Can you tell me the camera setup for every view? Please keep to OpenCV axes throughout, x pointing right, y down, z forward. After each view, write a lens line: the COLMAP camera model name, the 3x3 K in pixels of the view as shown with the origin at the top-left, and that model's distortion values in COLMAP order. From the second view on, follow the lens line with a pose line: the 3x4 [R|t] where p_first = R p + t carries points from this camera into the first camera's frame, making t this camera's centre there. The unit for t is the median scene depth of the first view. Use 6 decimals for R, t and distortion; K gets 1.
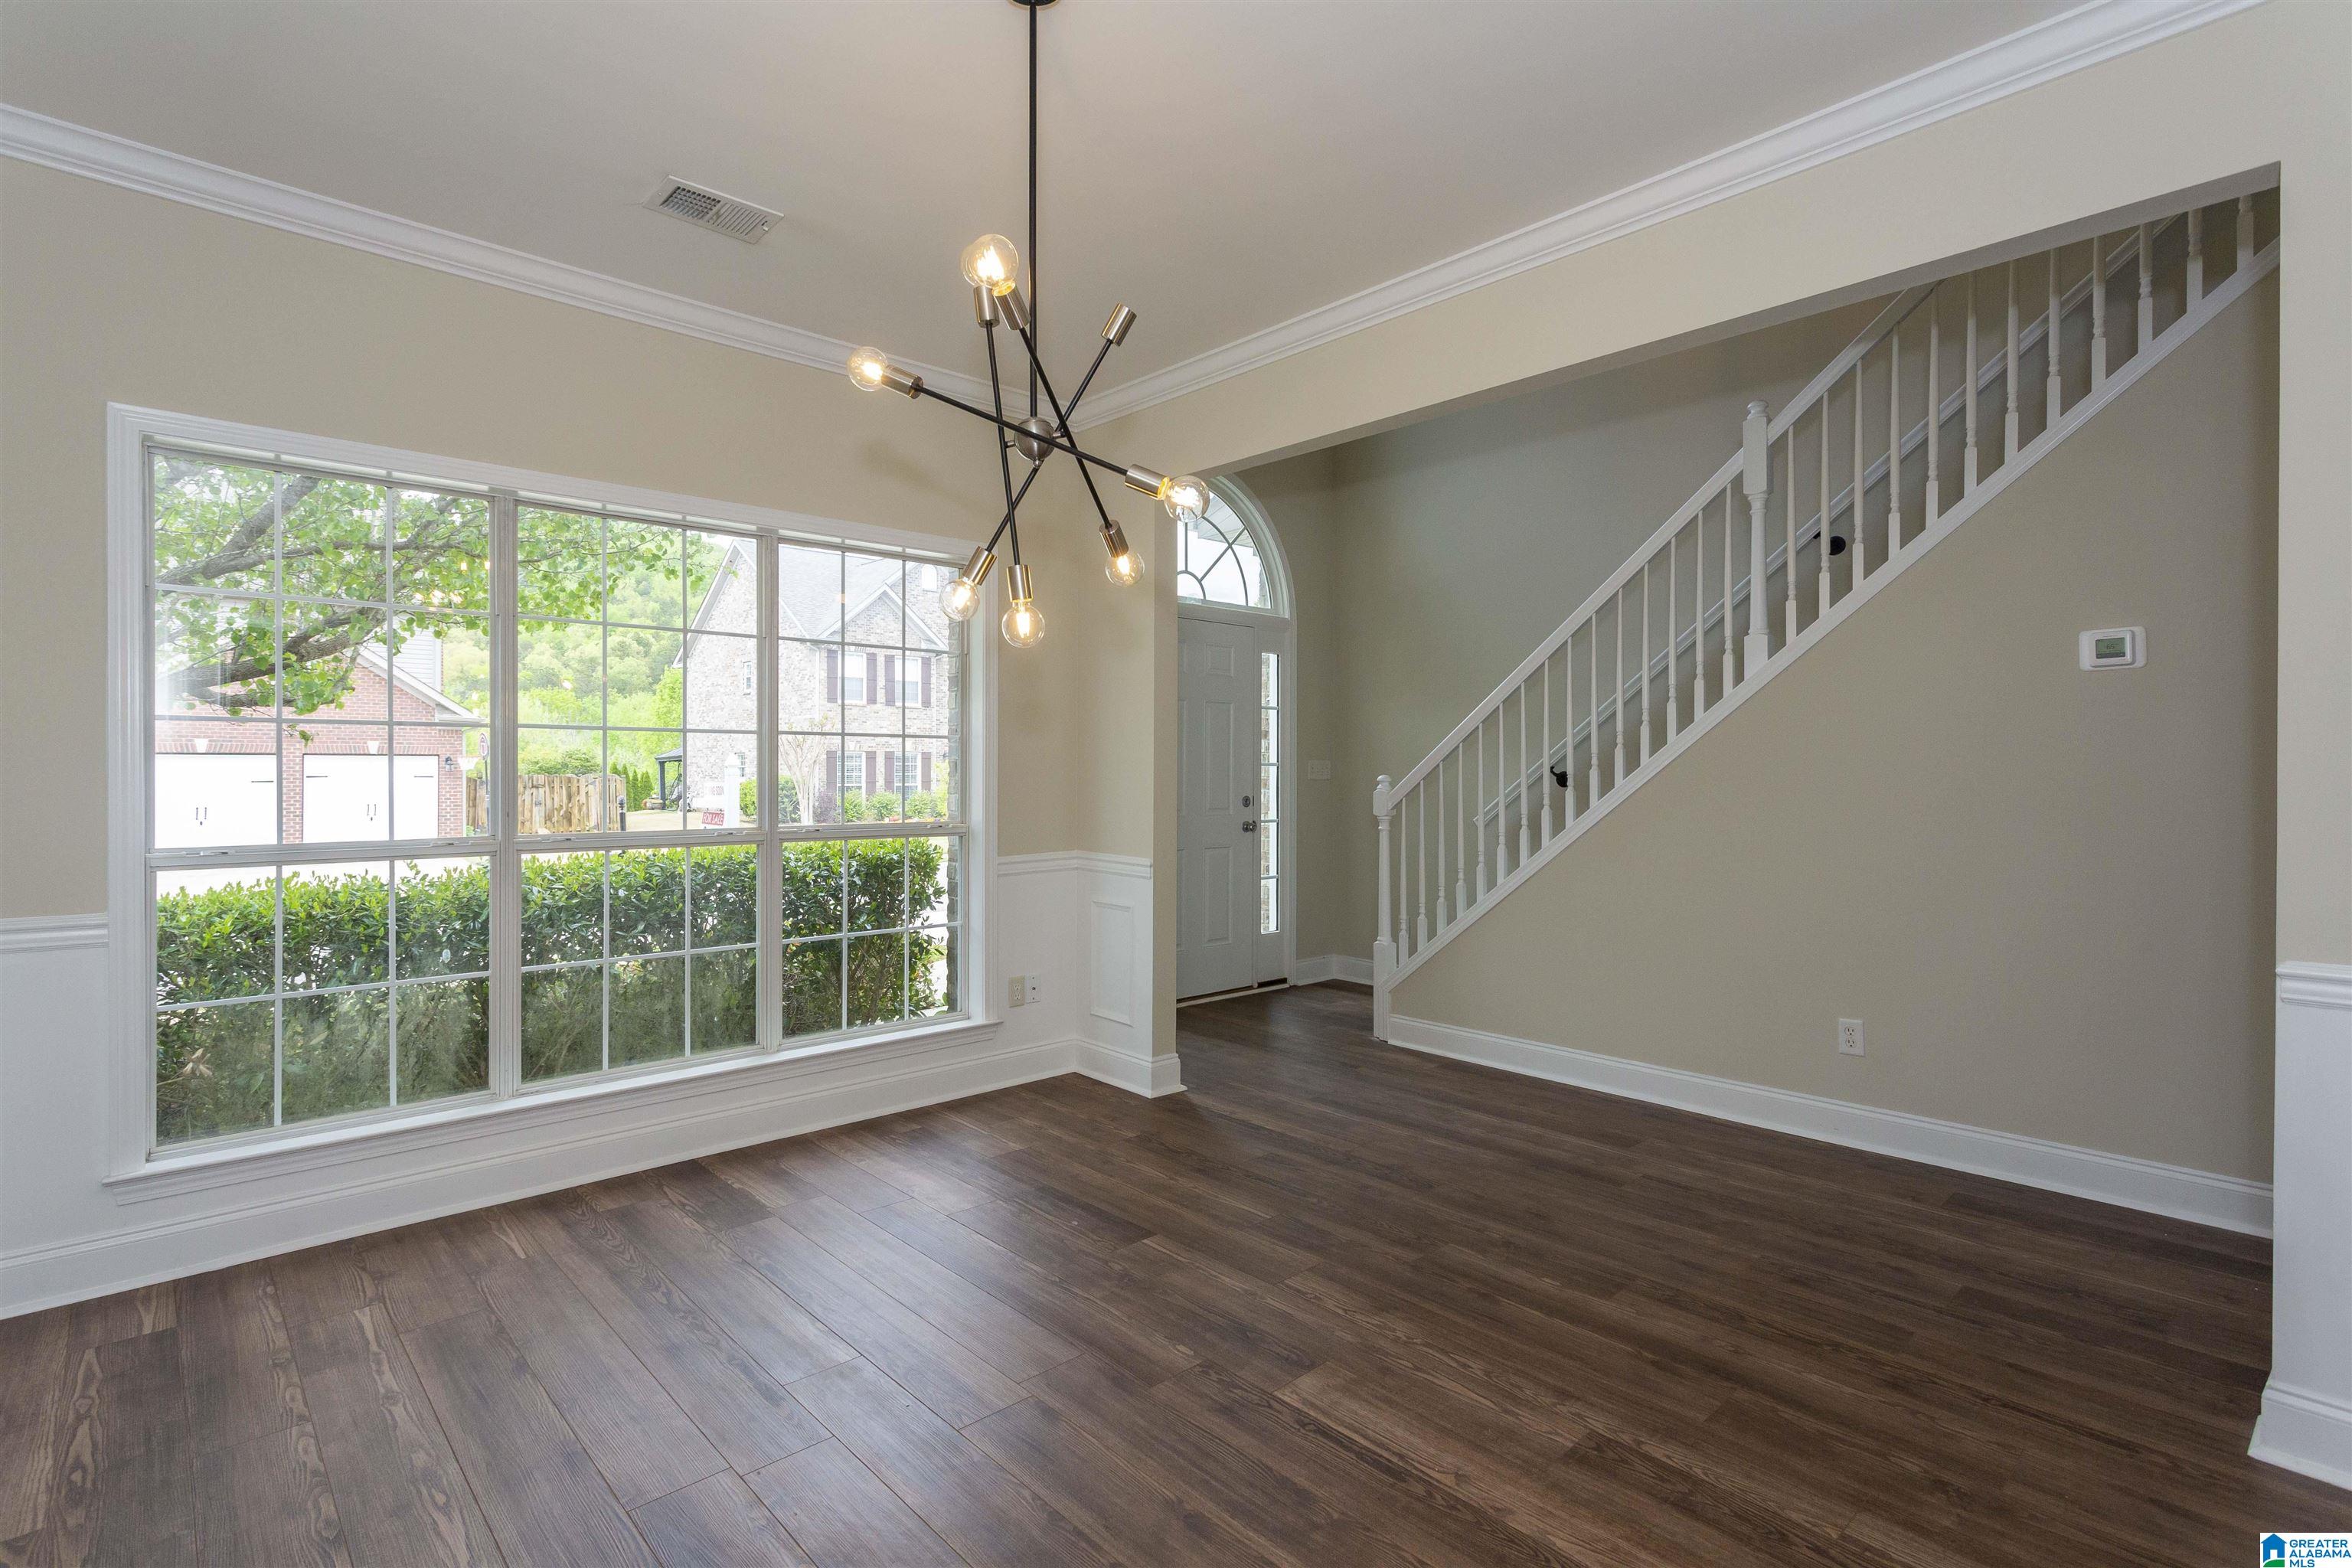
lens RADIAL K [[1124.1, 0, 1176.0], [0, 1124.1, 784.0], [0, 0, 1]] dist [0.001836, 0.000507]
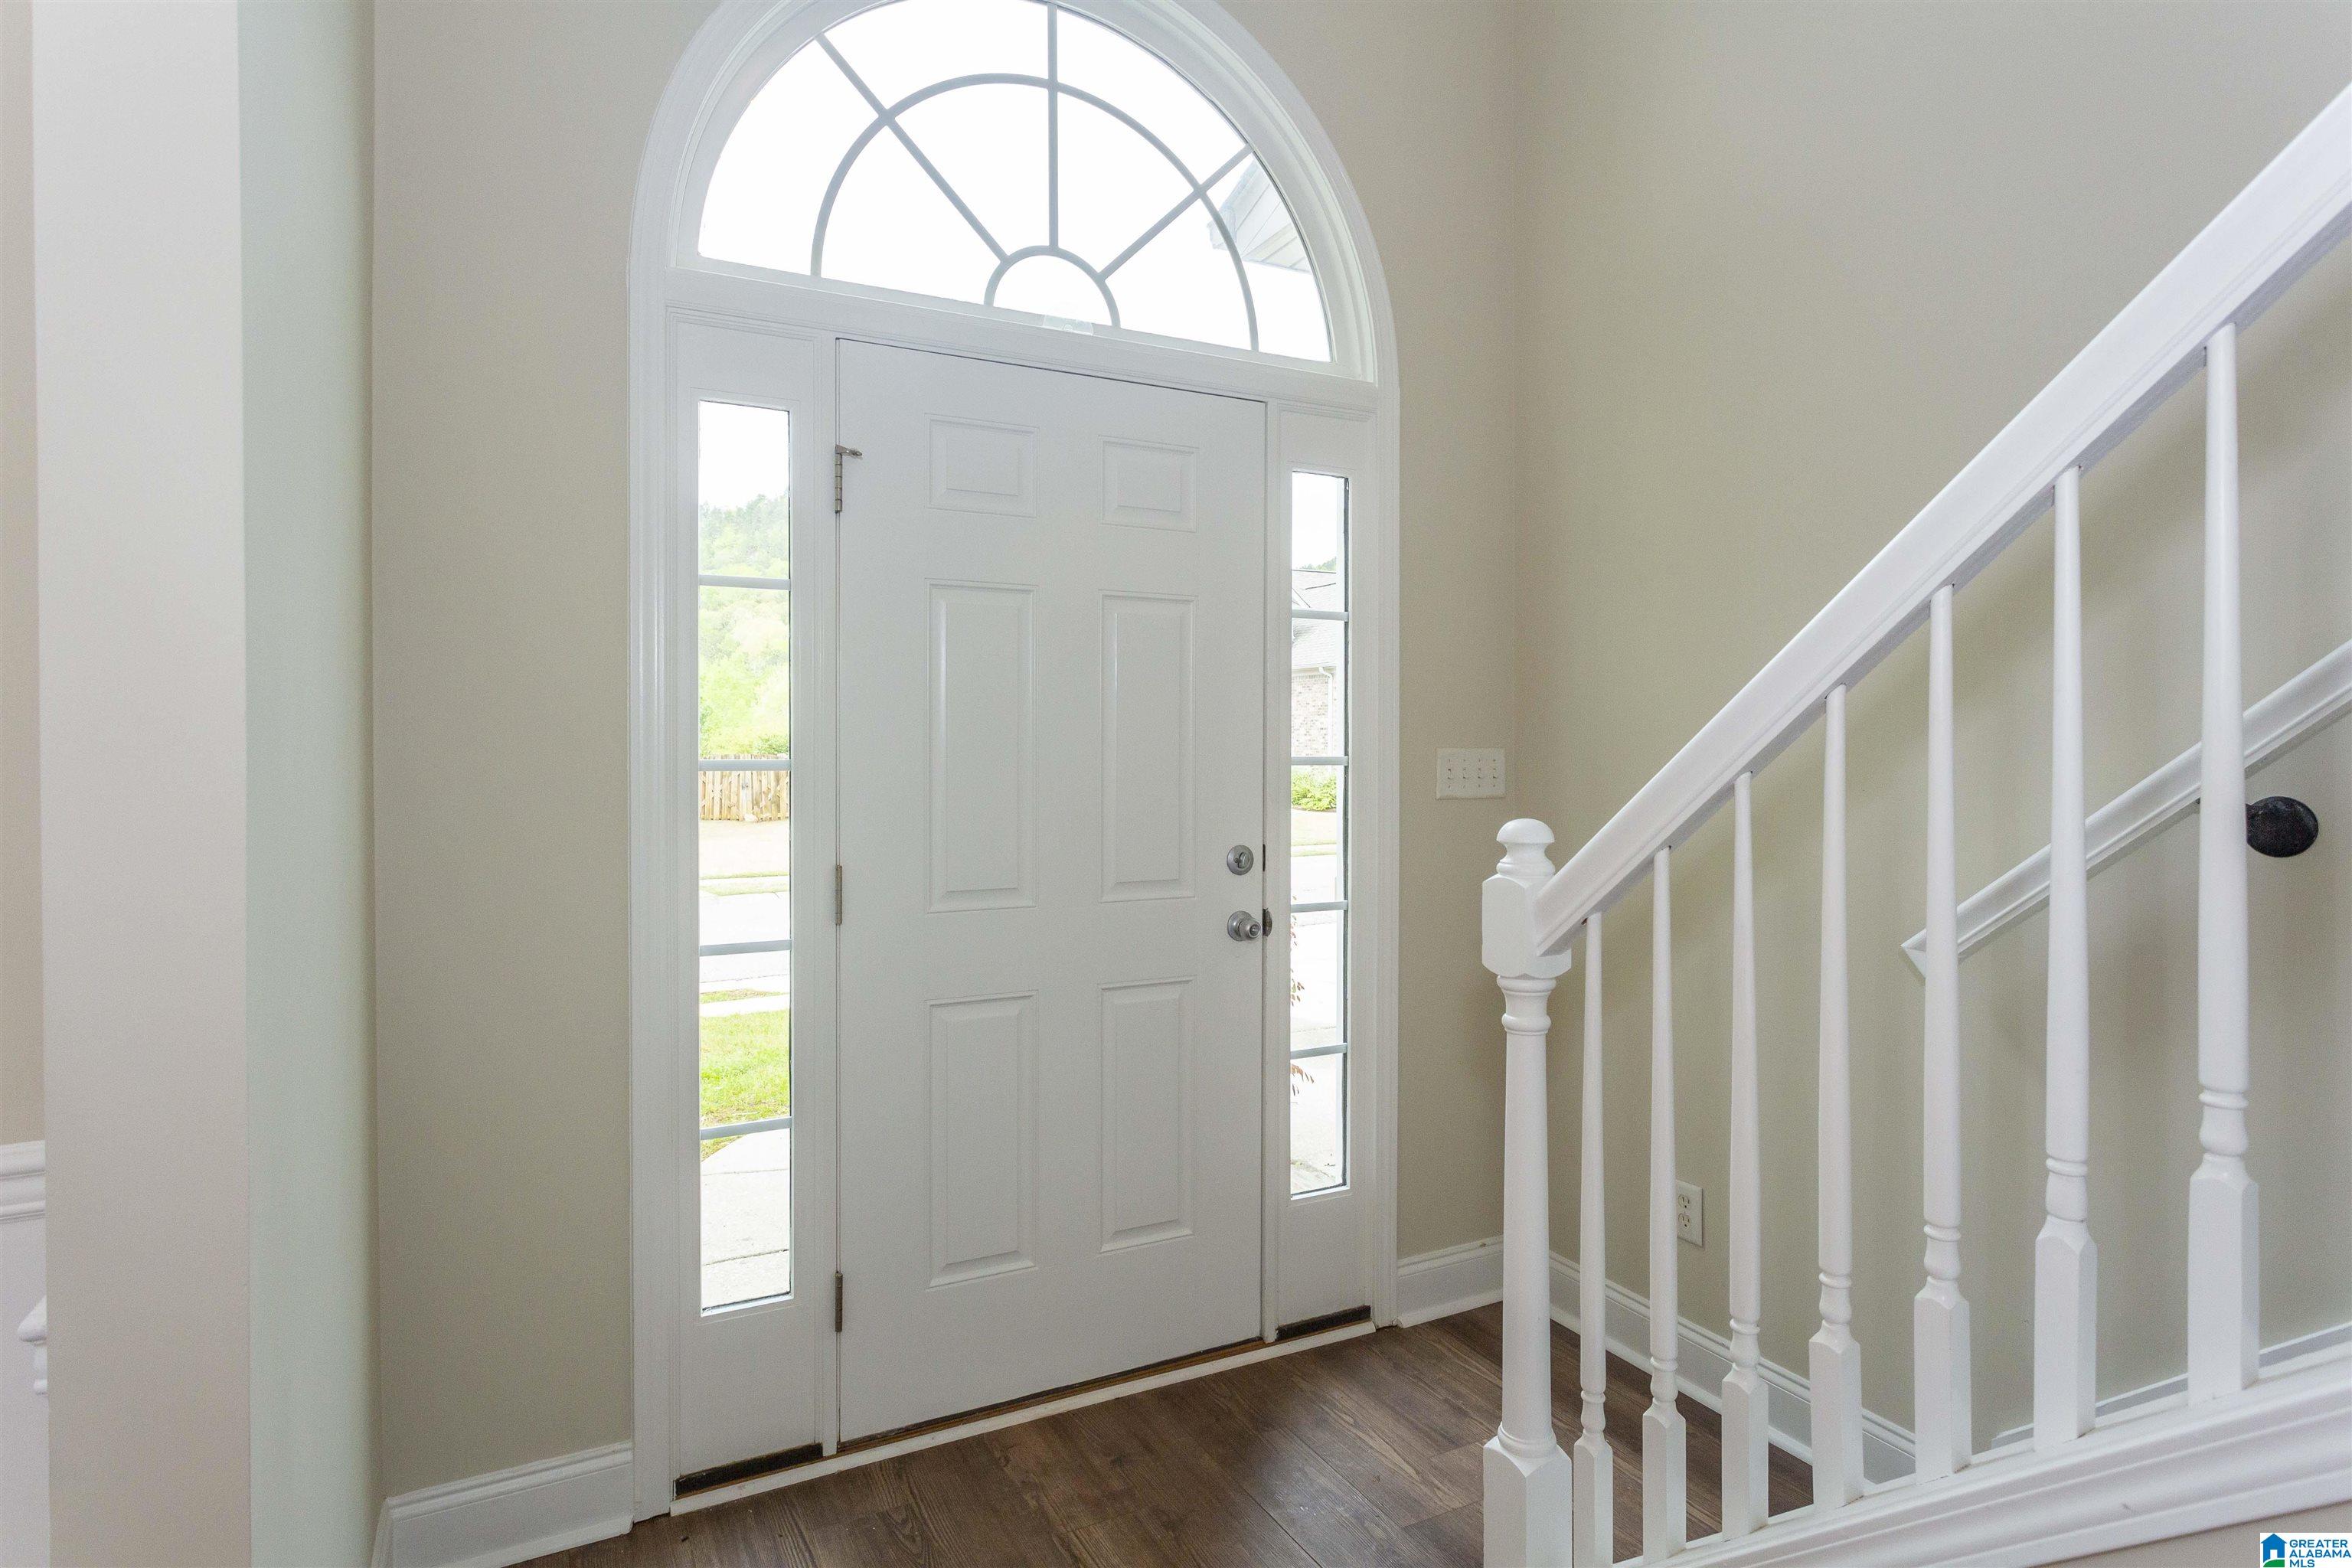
lens RADIAL K [[1275.2, 0, 1179.5], [0, 1275.2, 770.4], [0, 0, 1]] dist [-0.018360, 0.000037]
pose [[0.966989, 0.000316, -0.254816, 0.294272], [0.001851, 0.999964, 0.008264, -0.035343], [0.254810, -0.008463, 0.966954, 1.119076]]
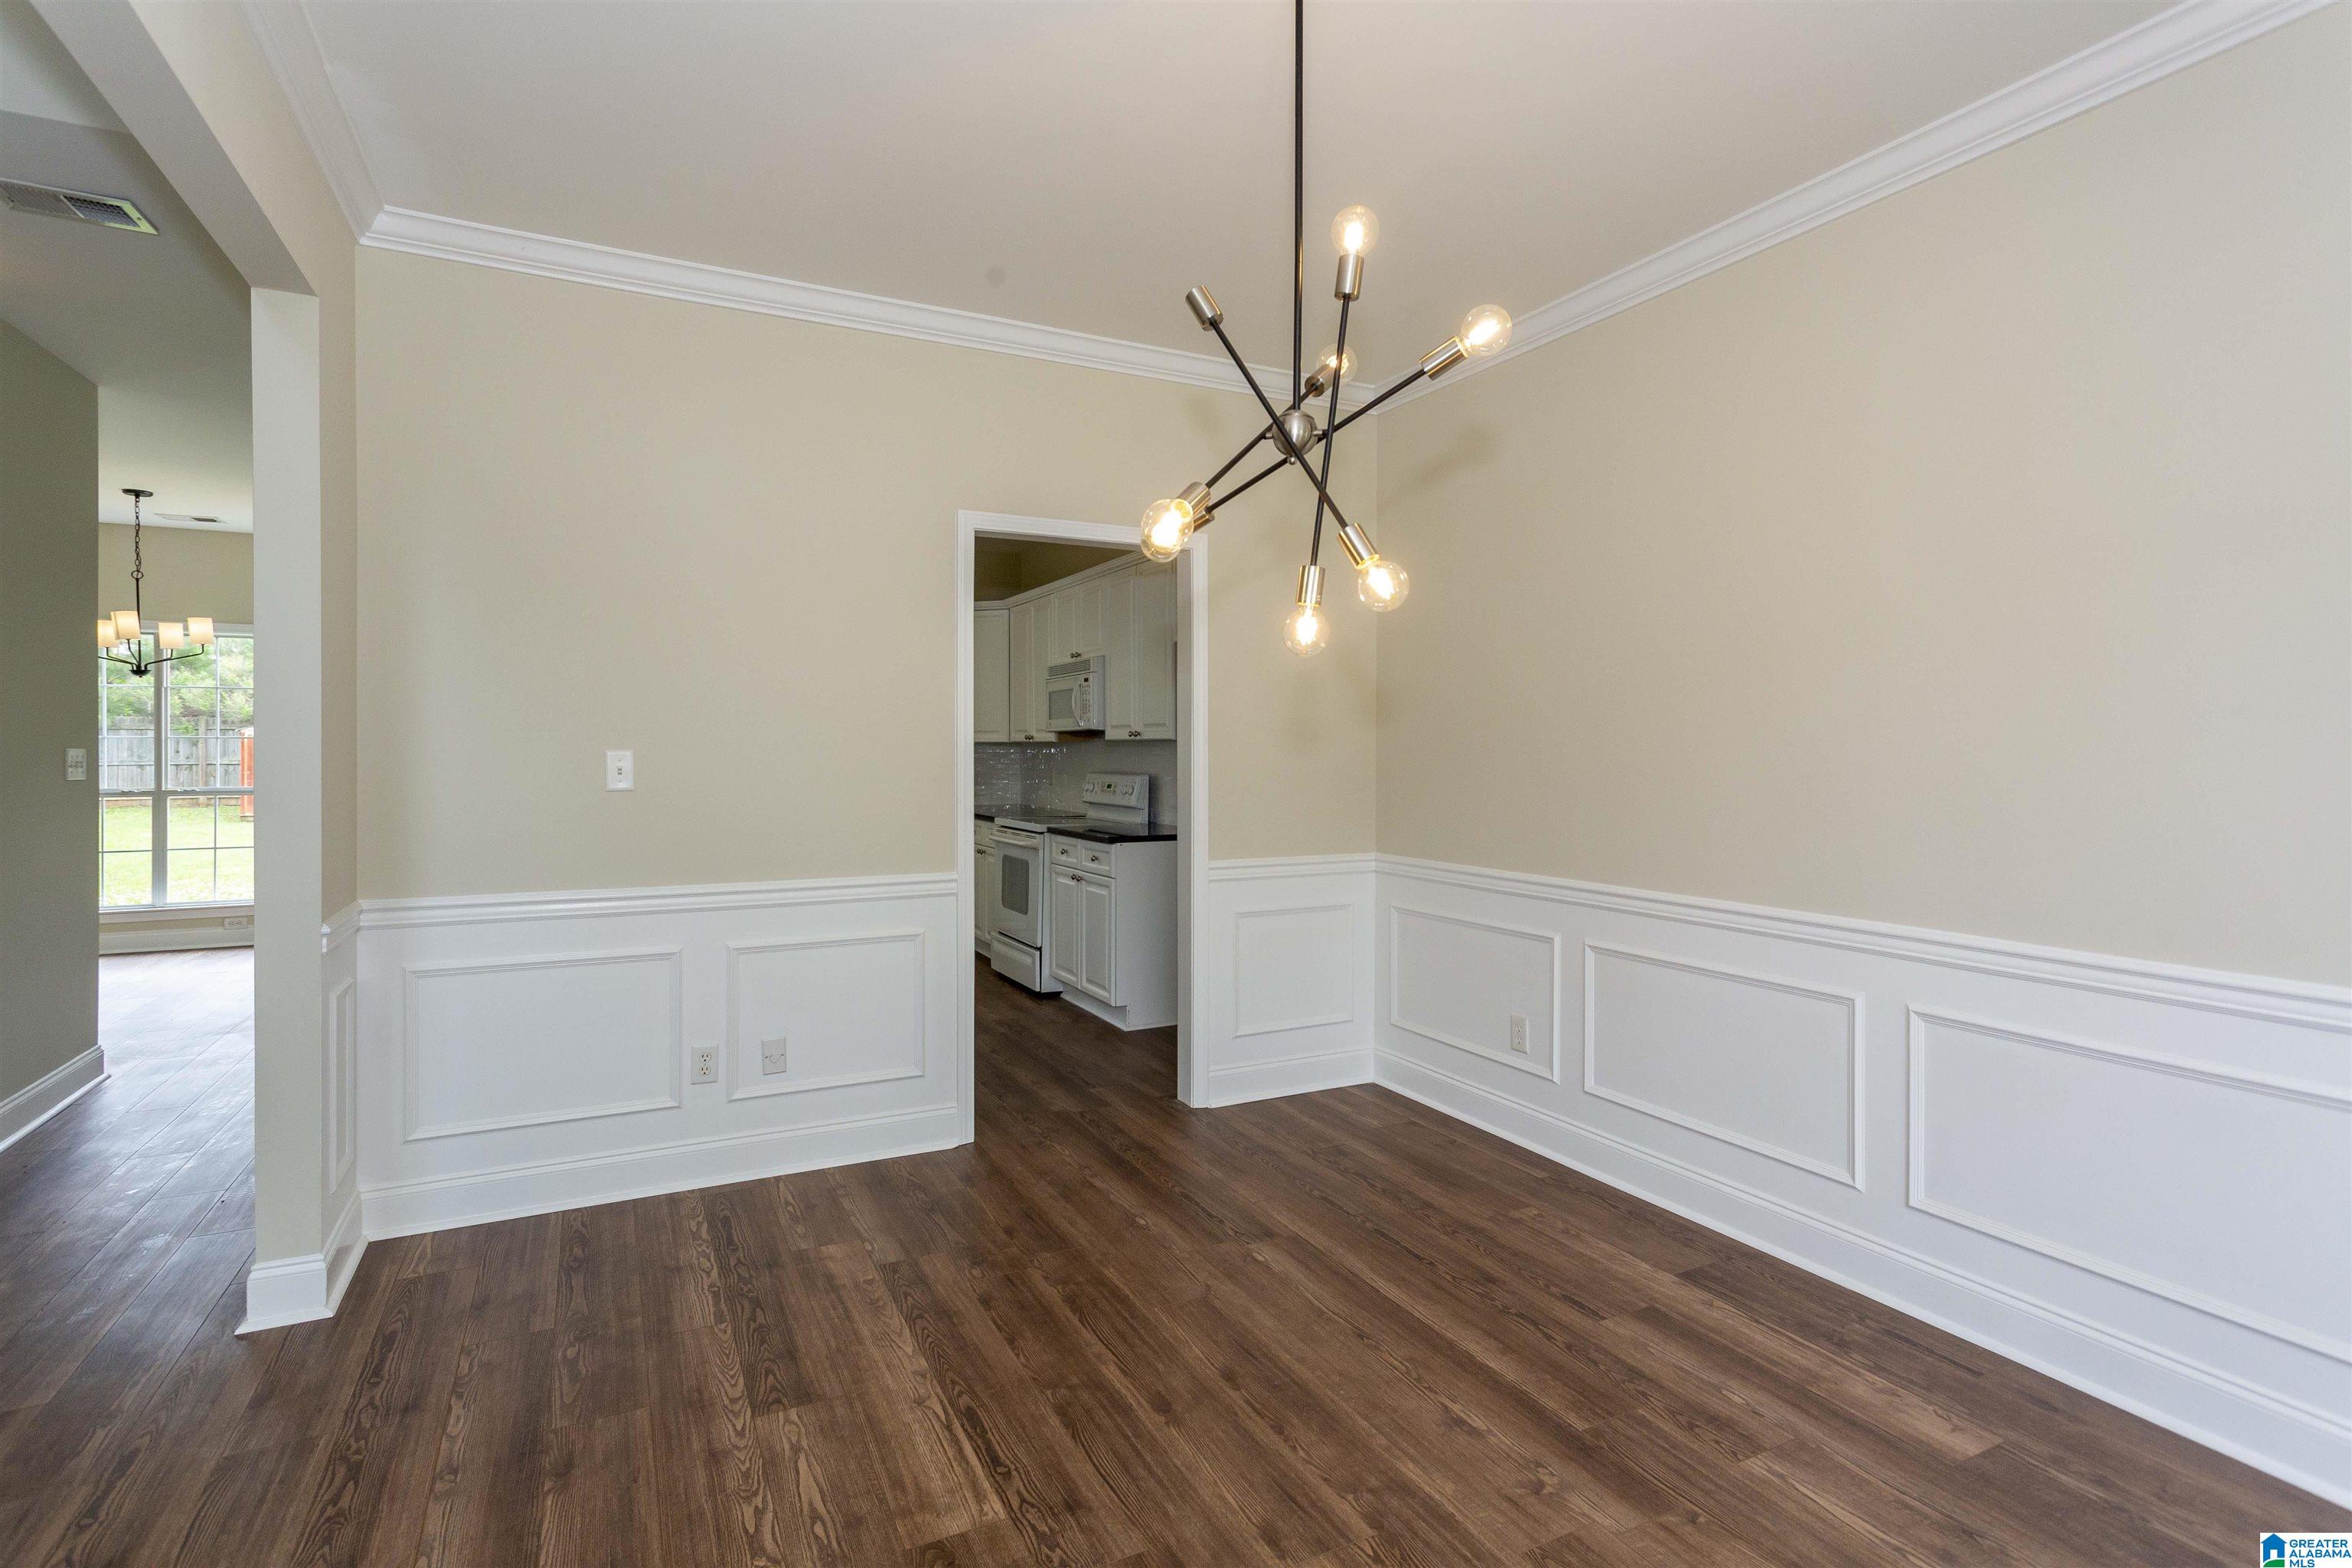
lens RADIAL K [[1124.1, 0, 1176.0], [0, 1124.1, 784.0], [0, 0, 1]] dist [0.001836, 0.000507]
pose [[-0.961913, -0.012054, 0.273091, -0.183197], [0.000239, 0.998990, 0.044935, -0.033803], [-0.273357, 0.043289, -0.960938, 1.231403]]
